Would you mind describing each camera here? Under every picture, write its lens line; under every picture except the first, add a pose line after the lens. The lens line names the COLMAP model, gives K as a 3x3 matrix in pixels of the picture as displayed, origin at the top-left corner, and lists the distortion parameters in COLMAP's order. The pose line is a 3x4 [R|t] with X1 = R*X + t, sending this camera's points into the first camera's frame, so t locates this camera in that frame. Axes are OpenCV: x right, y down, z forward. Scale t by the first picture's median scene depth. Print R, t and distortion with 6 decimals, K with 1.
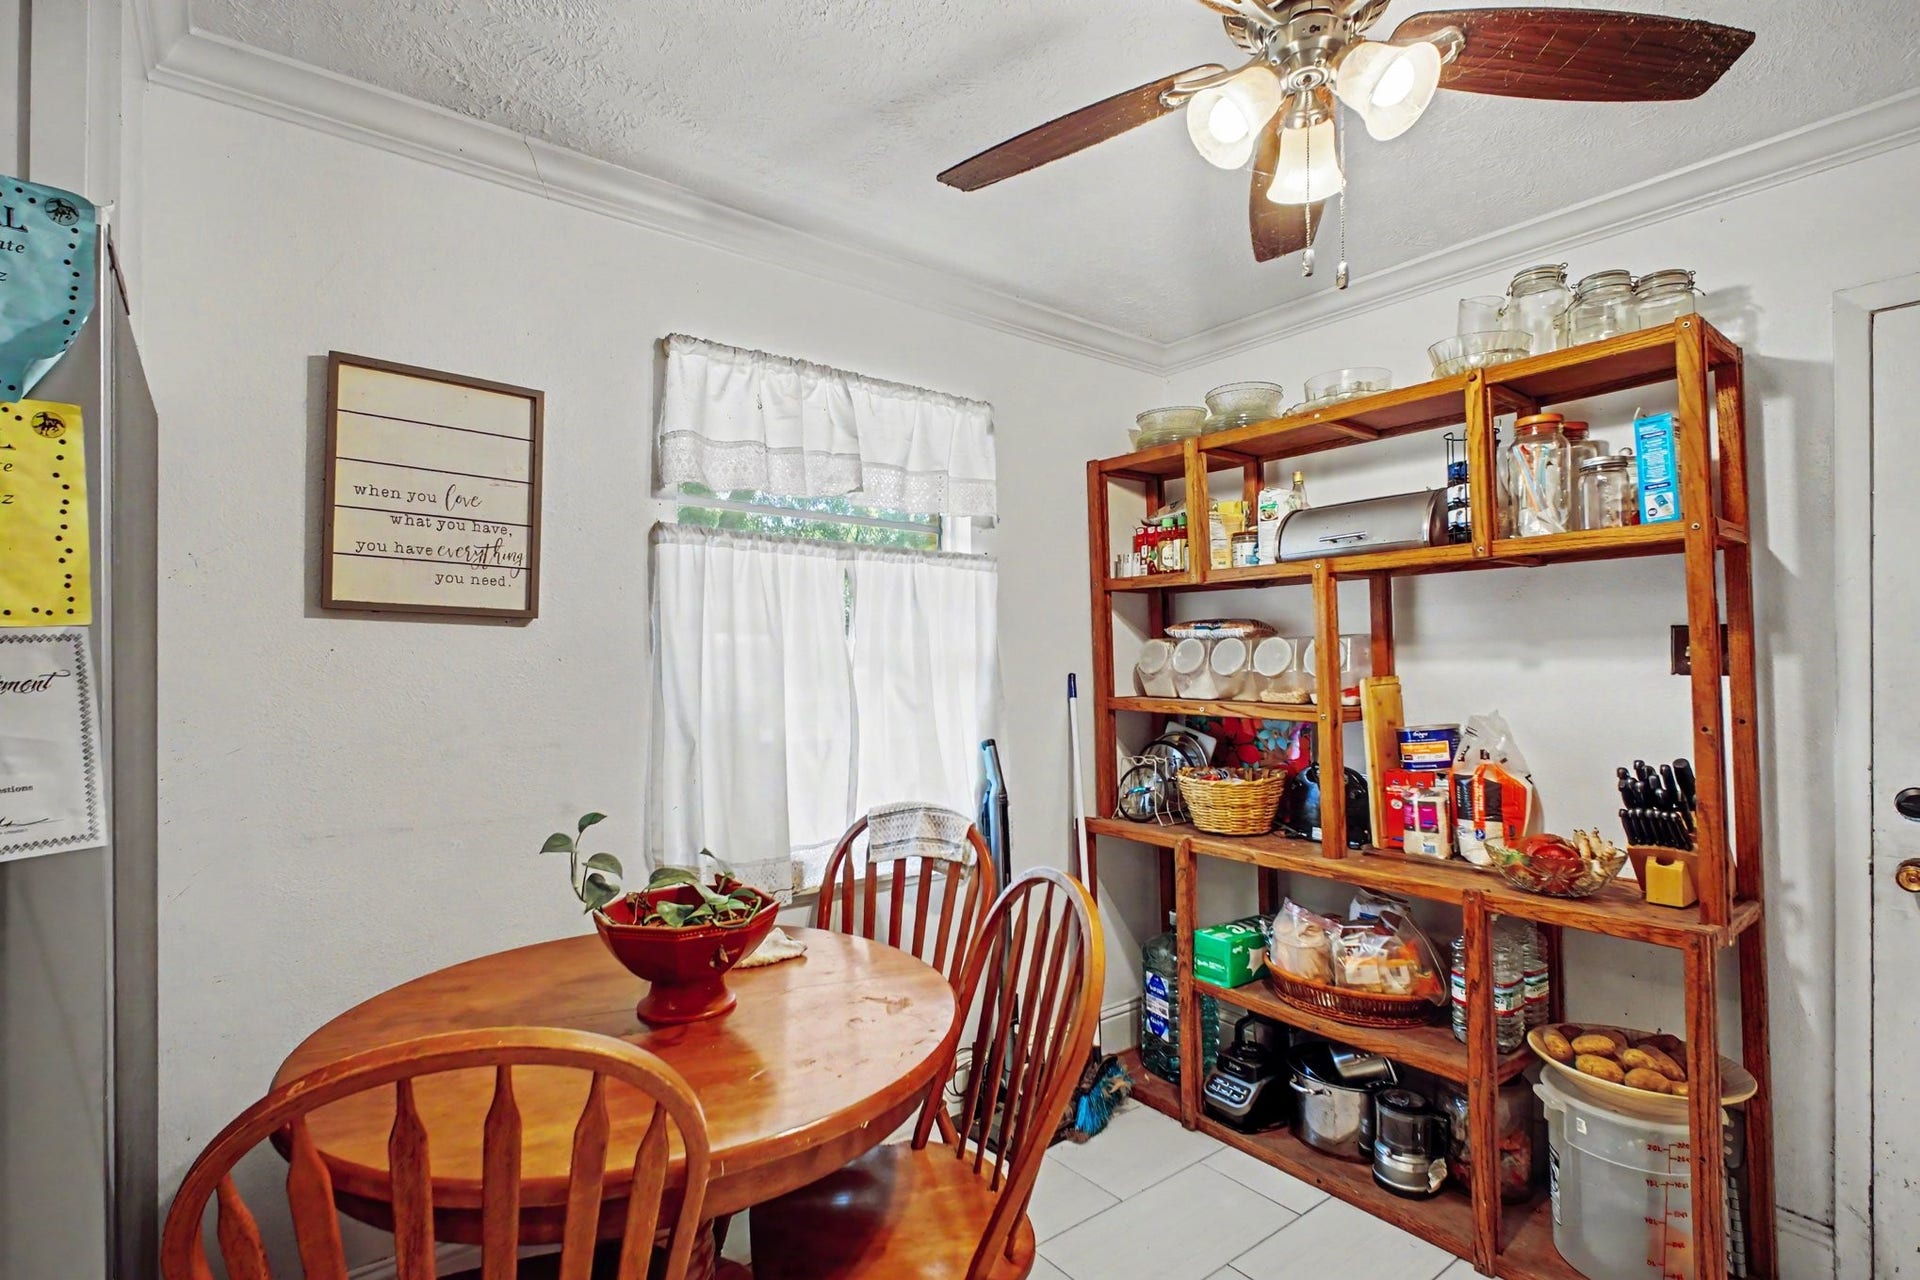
lens RADIAL K [[919.5, 0, 965.1], [0, 919.5, 635.4], [0, 0, 1]] dist [-0.002234, -0.001343]
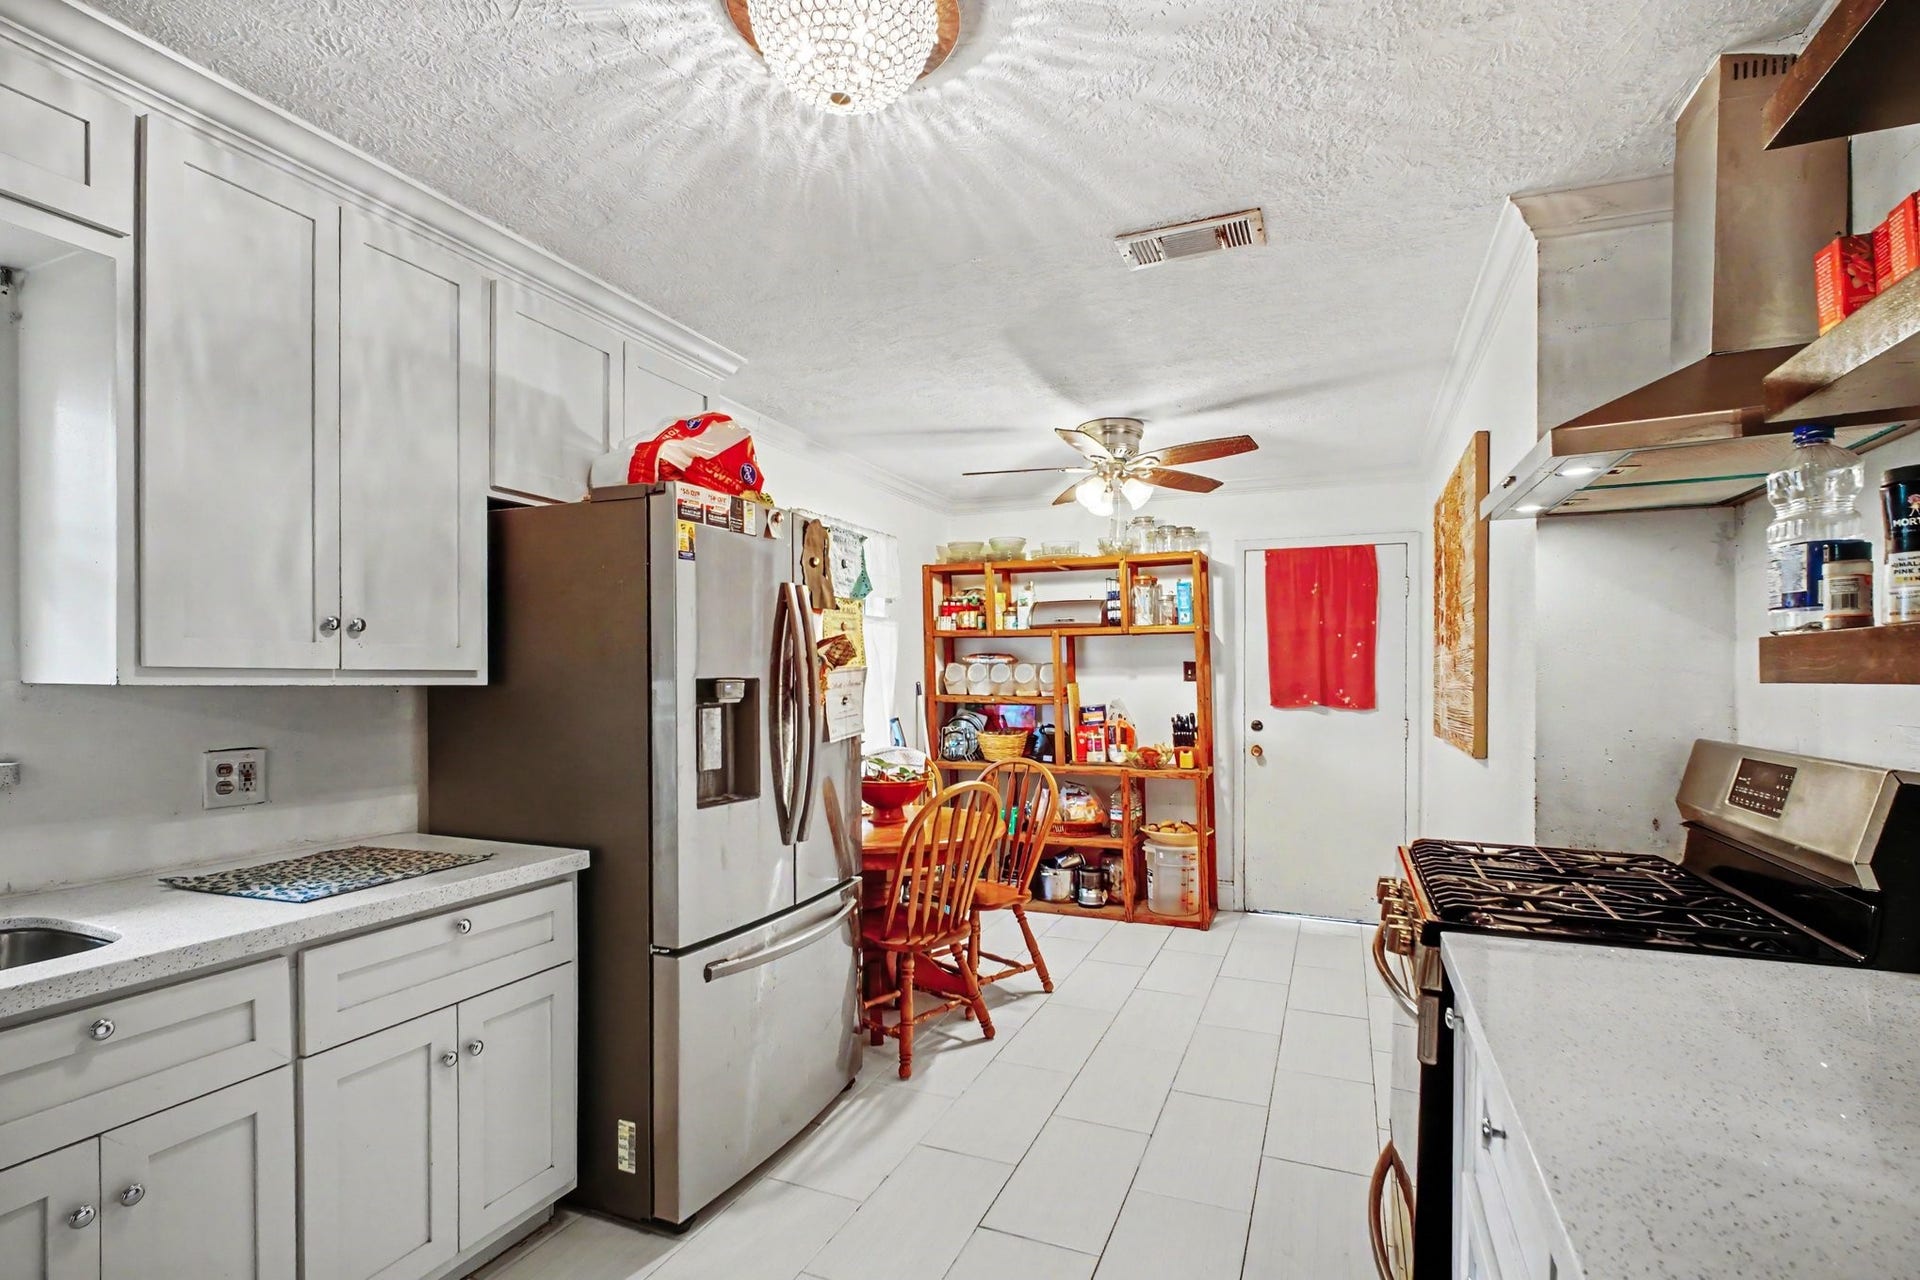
lens RADIAL K [[889.6, 0, 972.5], [0, 889.6, 625.7], [0, 0, 1]] dist [-0.000441, -0.000110]
pose [[0.879179, 0.027457, 0.475700, -0.828509], [-0.015160, 0.999445, -0.029668, -0.026240], [-0.476250, 0.018871, 0.879107, -0.795757]]
